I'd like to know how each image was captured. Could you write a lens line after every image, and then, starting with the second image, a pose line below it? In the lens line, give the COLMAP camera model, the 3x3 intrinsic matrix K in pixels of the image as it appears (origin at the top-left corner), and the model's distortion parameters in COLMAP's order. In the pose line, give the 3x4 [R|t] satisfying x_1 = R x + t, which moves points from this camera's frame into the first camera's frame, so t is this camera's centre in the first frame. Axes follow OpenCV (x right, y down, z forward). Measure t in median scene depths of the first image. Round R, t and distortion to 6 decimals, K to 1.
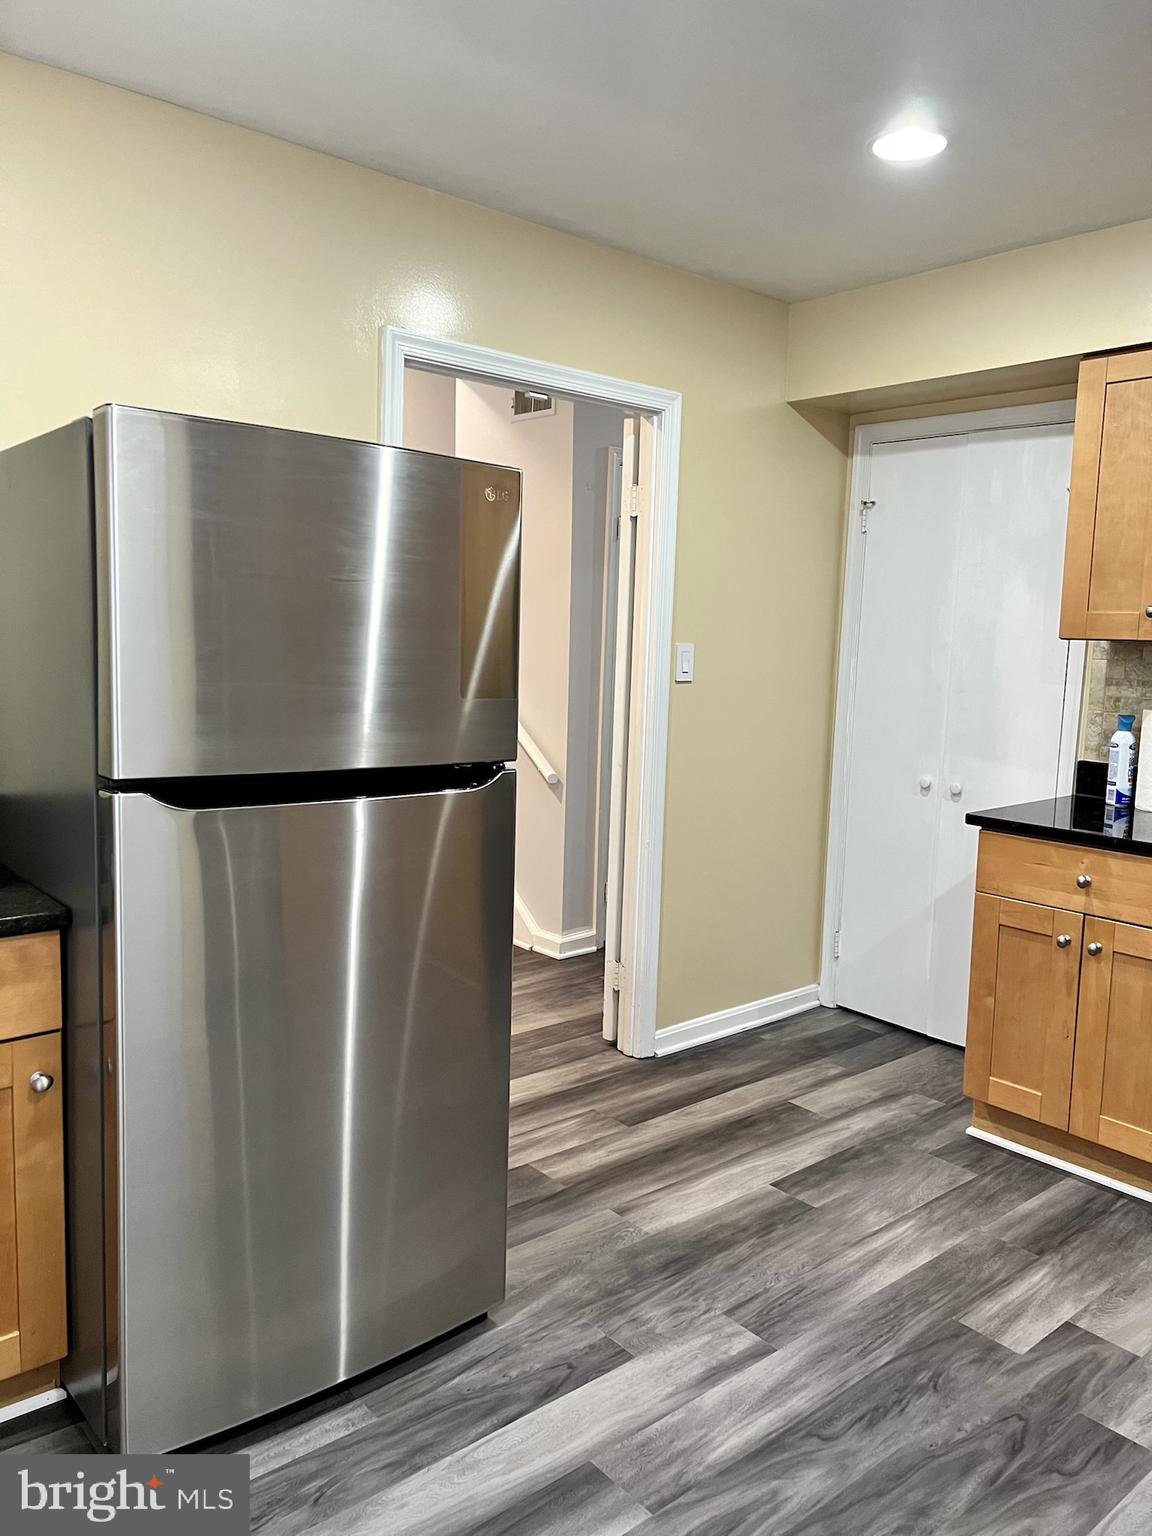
lens RADIAL K [[1144.0, 0, 576.0], [0, 1144.0, 768.0], [0, 0, 1]] dist [0.061693, -0.063258]
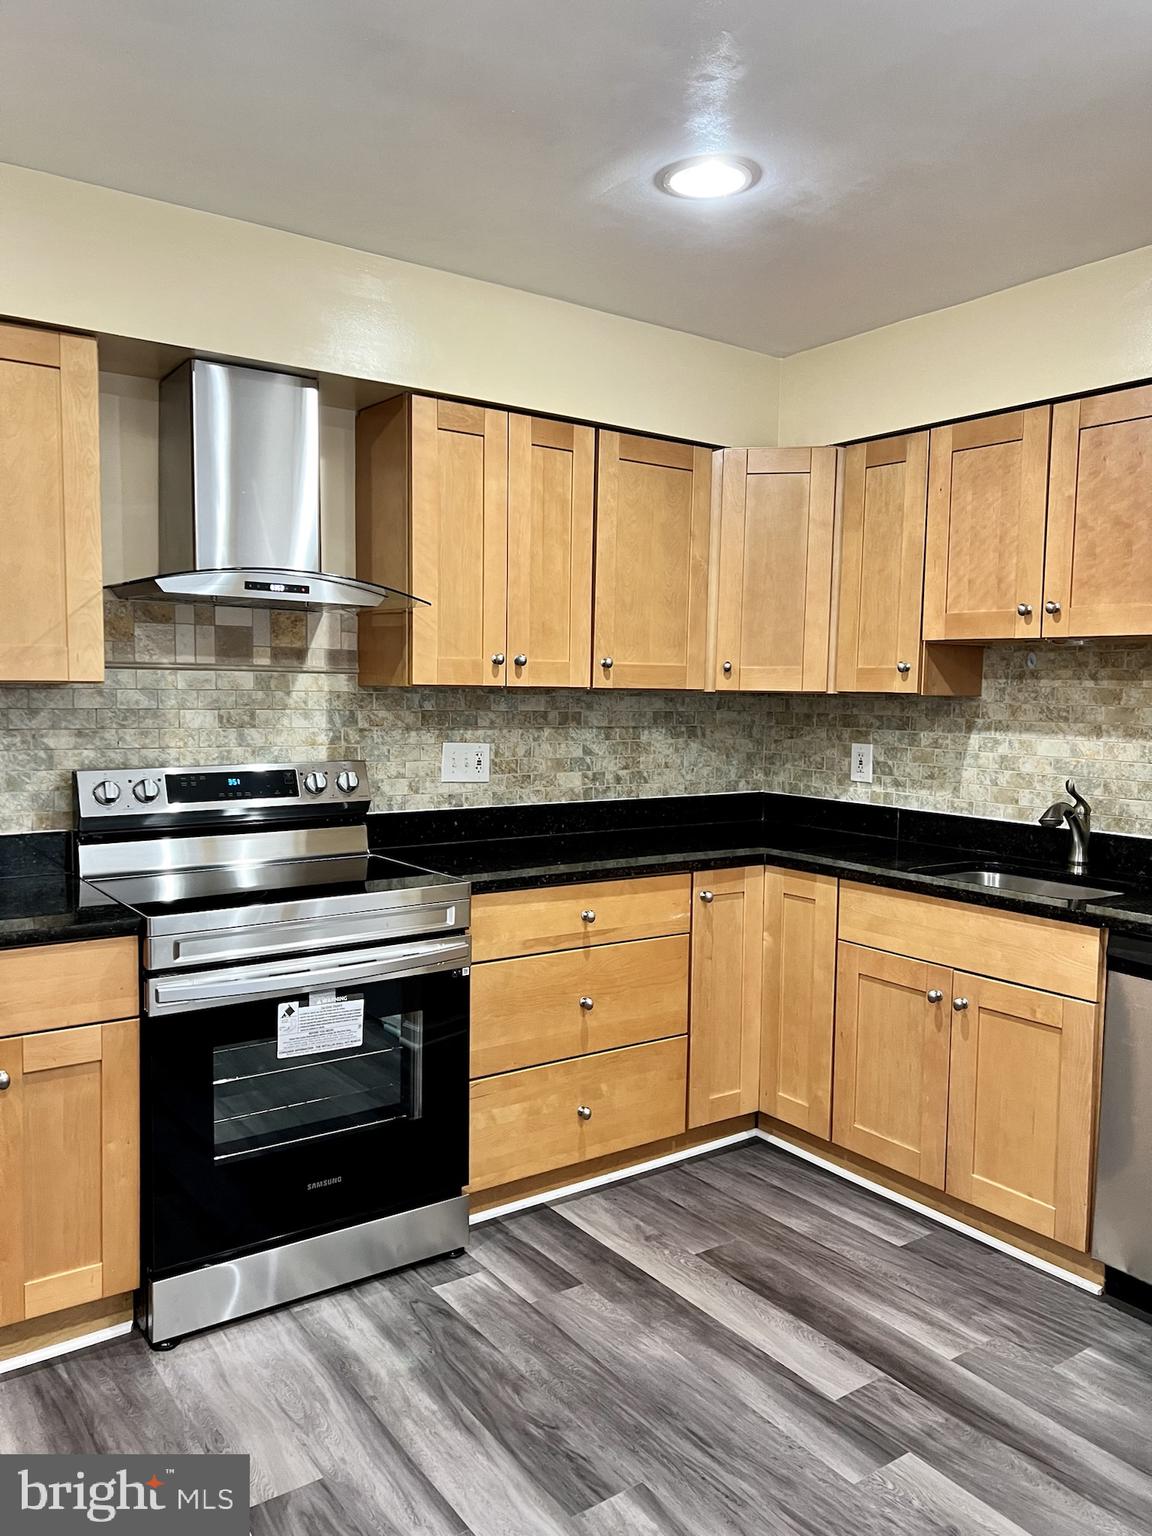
lens RADIAL K [[1144.0, 0, 576.0], [0, 1144.0, 768.0], [0, 0, 1]] dist [0.061693, -0.063258]
pose [[0.087022, -0.105815, 0.990571, -0.355164], [0.106555, 0.989627, 0.096353, -0.115143], [-0.990491, 0.097165, 0.097395, 0.698774]]
